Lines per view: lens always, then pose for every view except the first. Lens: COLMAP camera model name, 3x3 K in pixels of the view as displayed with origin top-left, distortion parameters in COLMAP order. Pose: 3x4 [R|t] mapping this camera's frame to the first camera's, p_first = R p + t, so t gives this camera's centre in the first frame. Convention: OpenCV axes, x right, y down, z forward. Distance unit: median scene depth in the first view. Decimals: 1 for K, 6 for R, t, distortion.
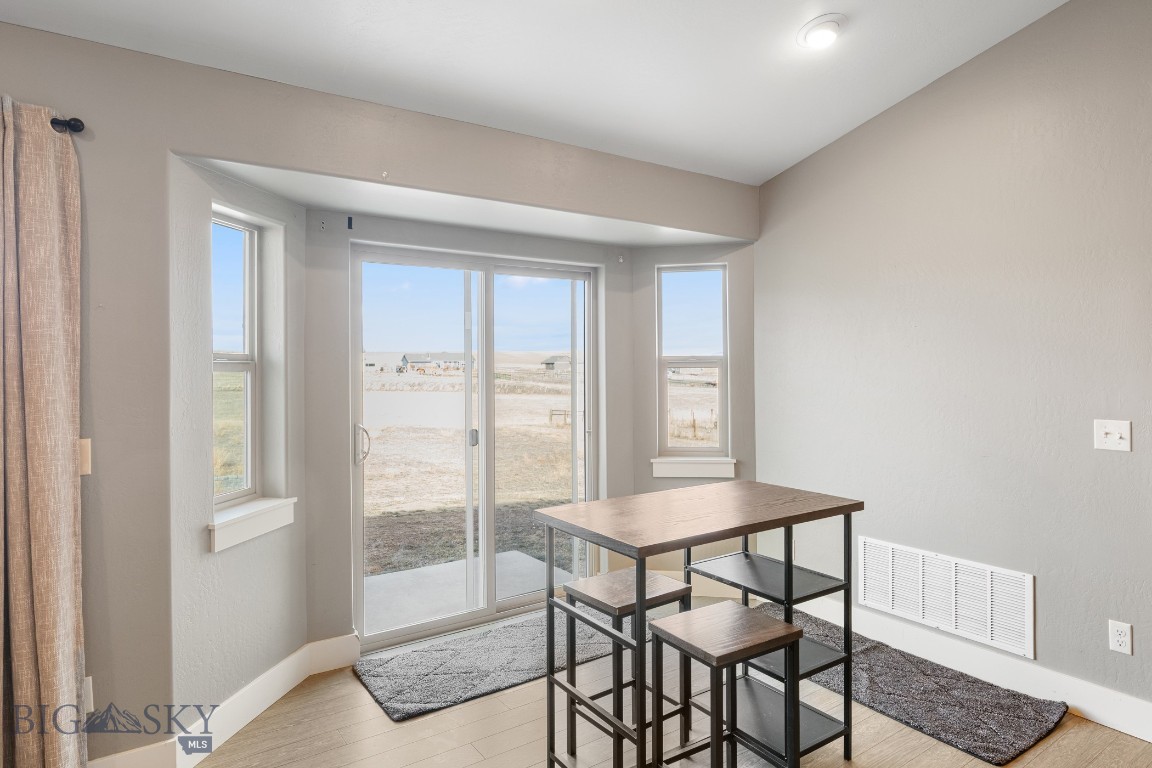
lens RADIAL K [[685.8, 0, 575.2], [0, 685.8, 374.2], [0, 0, 1]] dist [0.000609, 0.002759]
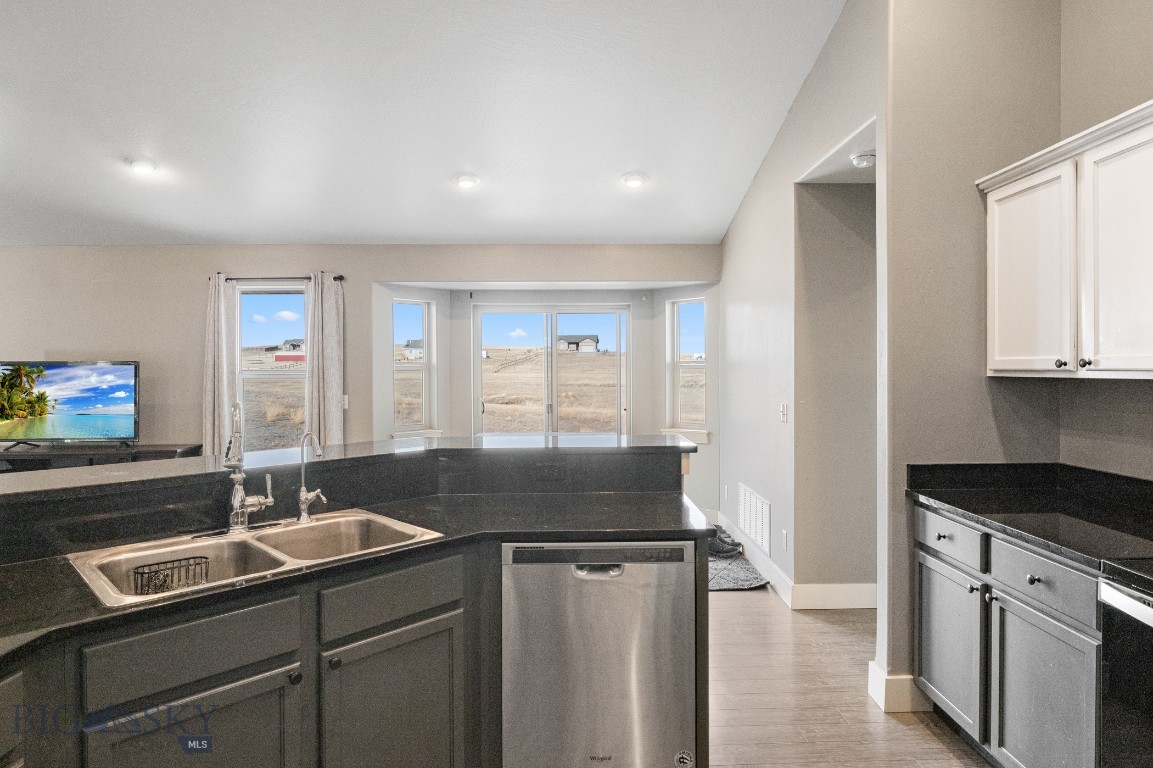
lens RADIAL K [[686.4, 0, 590.1], [0, 686.4, 366.7], [0, 0, 1]] dist [0.000609, 0.002759]
pose [[0.824194, 0.001683, -0.566305, 1.090071], [-0.005858, 0.999967, -0.005553, -0.004080], [0.566277, 0.007894, 0.824177, -0.449302]]
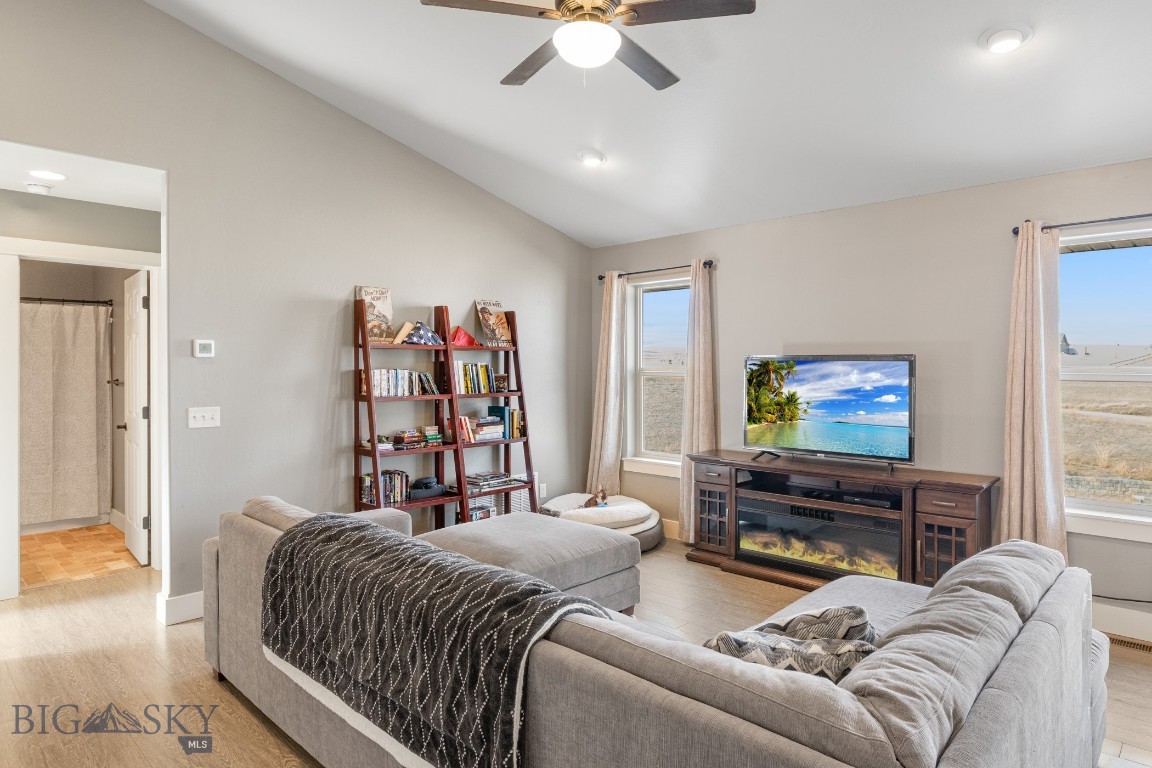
lens RADIAL K [[685.8, 0, 597.4], [0, 685.8, 360.7], [0, 0, 1]] dist [0.000609, 0.002759]
pose [[0.222105, -0.002410, -0.975020, 0.255712], [-0.011509, 0.999921, -0.005093, 0.005098], [0.974955, 0.012353, 0.222060, -0.510364]]
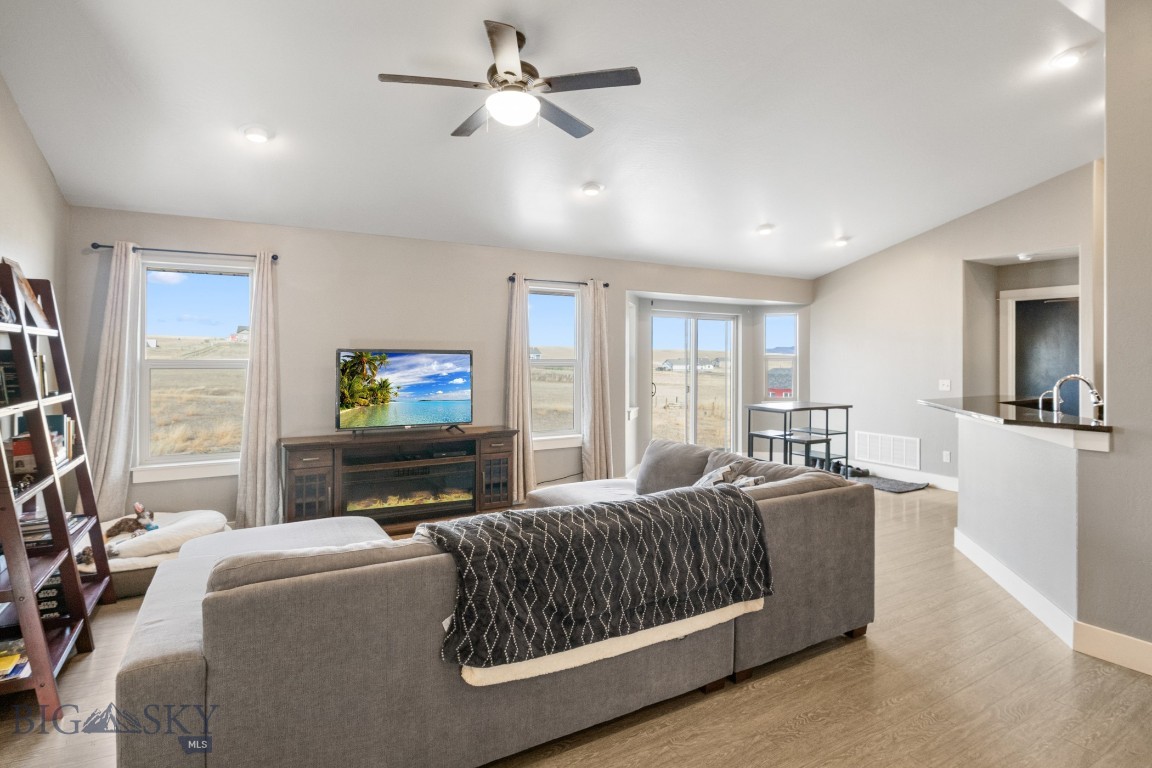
lens RADIAL K [[592.2, 0, 592.4], [0, 592.2, 357.4], [0, 0, 1]] dist [-0.001020, -0.000222]
pose [[0.997805, 0.009098, -0.065598, -0.417051], [-0.009966, 0.999867, -0.012912, 0.016801], [0.065471, 0.013537, 0.997763, -1.265651]]
